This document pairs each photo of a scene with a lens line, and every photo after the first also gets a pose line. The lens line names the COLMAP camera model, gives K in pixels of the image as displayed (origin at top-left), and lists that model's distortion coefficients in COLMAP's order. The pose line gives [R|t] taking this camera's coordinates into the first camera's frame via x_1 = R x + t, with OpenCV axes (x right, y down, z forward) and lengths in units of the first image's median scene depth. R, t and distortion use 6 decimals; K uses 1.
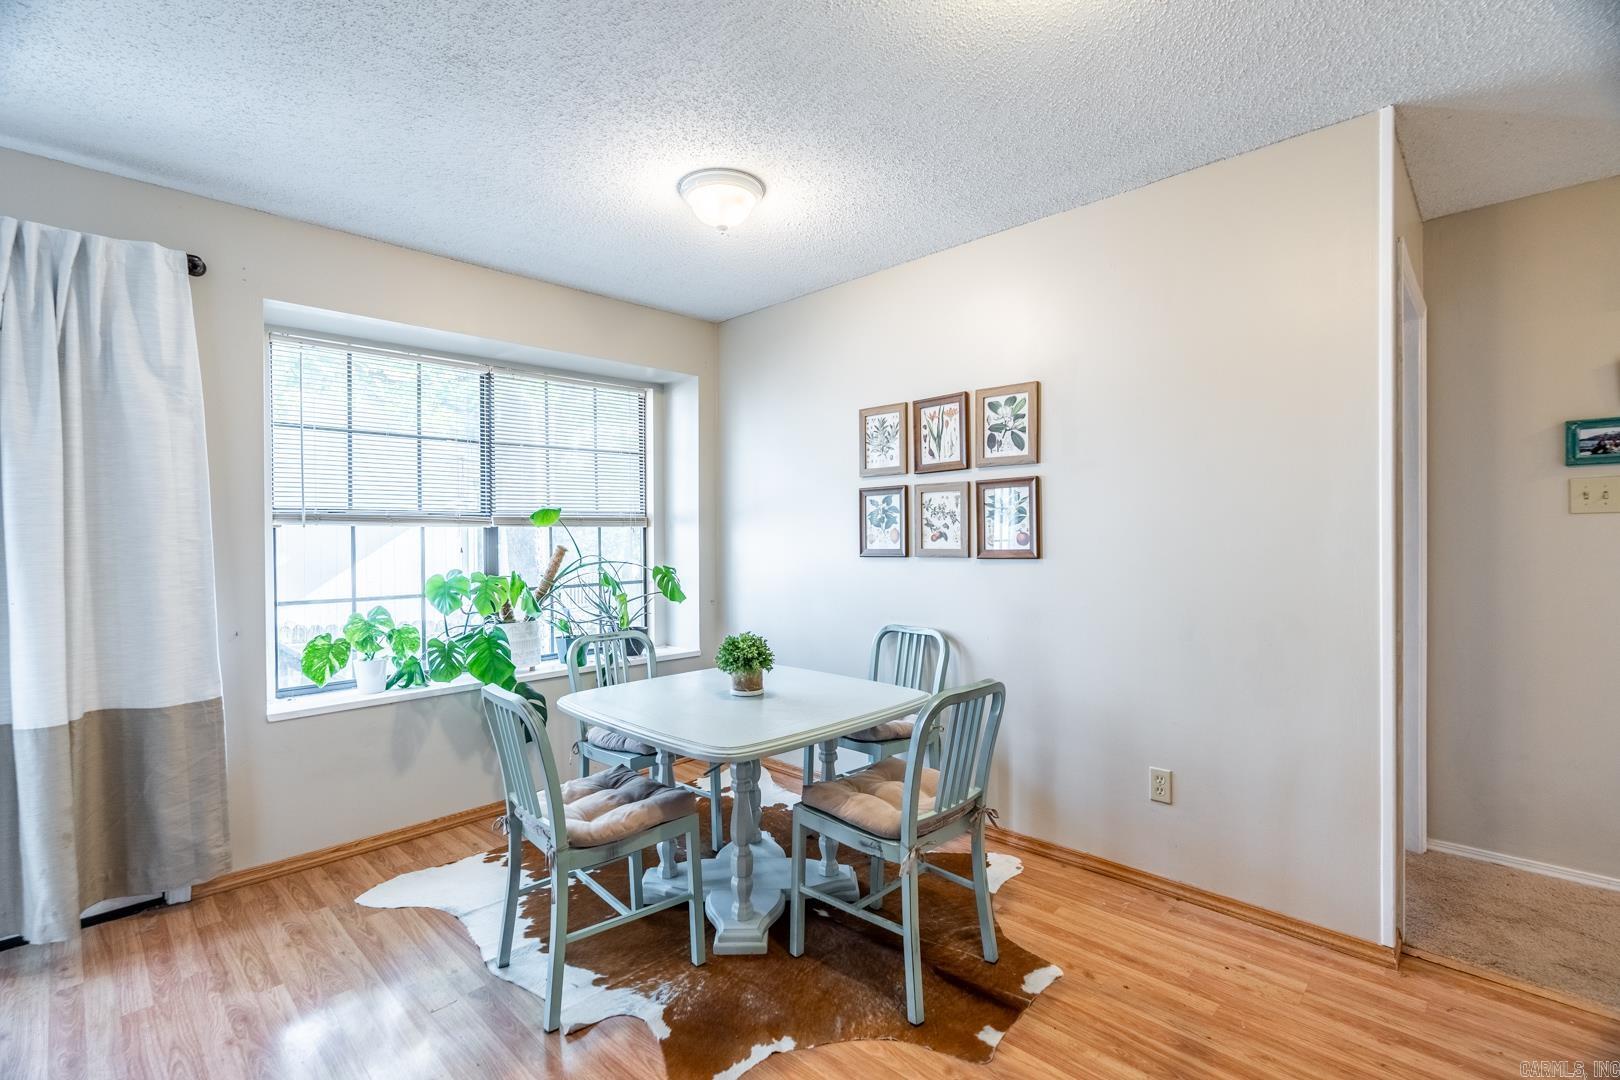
lens RADIAL K [[723.3, 0, 802.8], [0, 723.3, 537.3], [0, 0, 1]] dist [-0.015105, -0.000089]
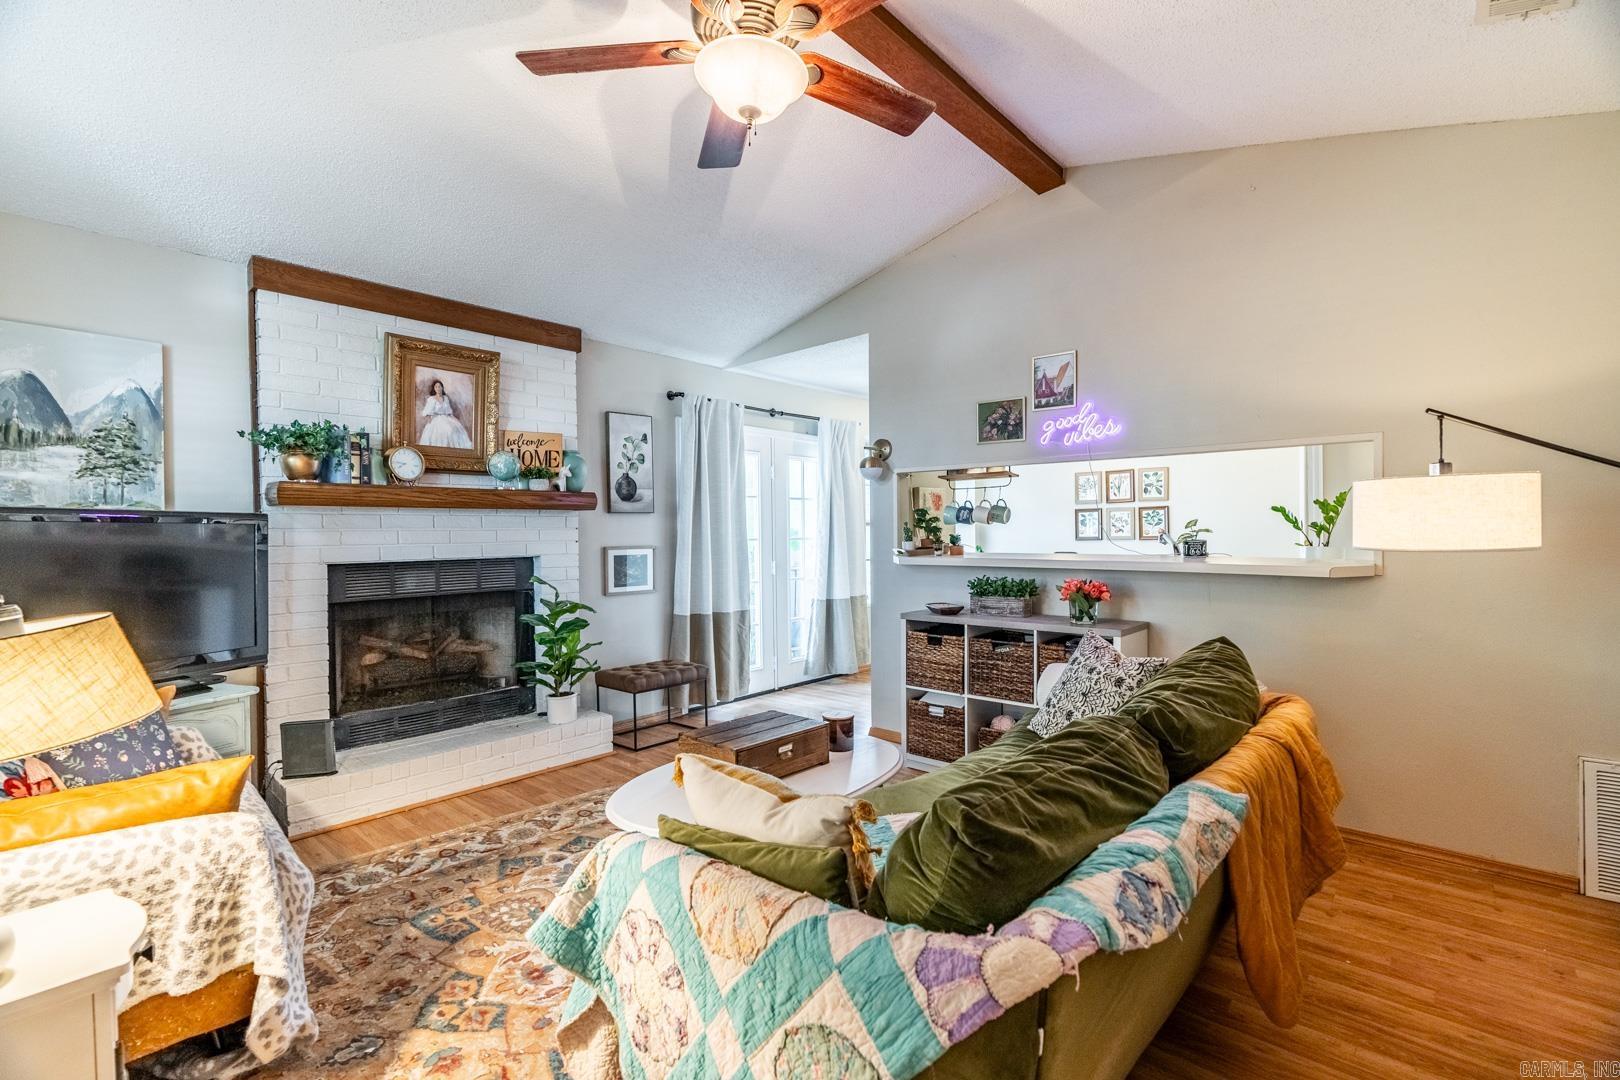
lens RADIAL K [[723.3, 0, 802.8], [0, 723.3, 537.3], [0, 0, 1]] dist [-0.015105, -0.000089]
pose [[0.999298, -0.004075, 0.037243, -0.914421], [0.003998, 0.999990, 0.002140, 0.010907], [-0.037251, -0.001990, 0.999304, -1.270417]]
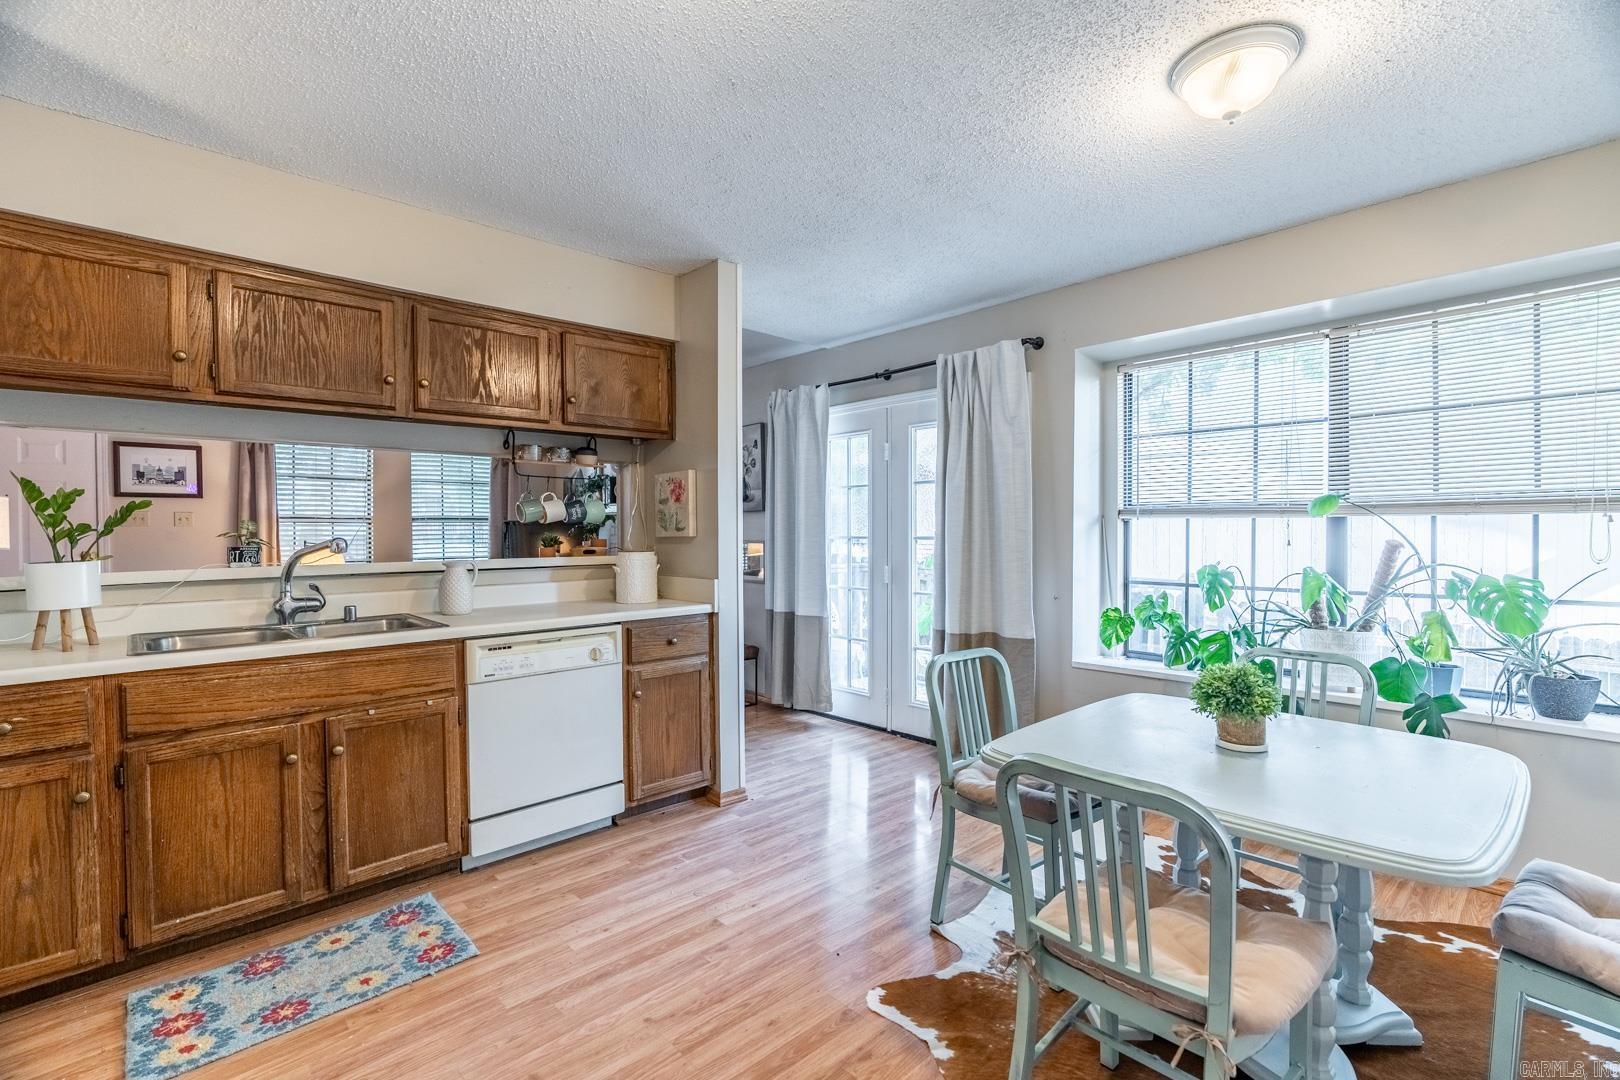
lens RADIAL K [[723.3, 0, 802.8], [0, 723.3, 537.3], [0, 0, 1]] dist [-0.015105, -0.000089]
pose [[-0.045924, 0.014269, -0.998843, 0.537132], [-0.002011, 0.999895, 0.014377, -0.001726], [0.998943, 0.002669, -0.045891, 0.486565]]
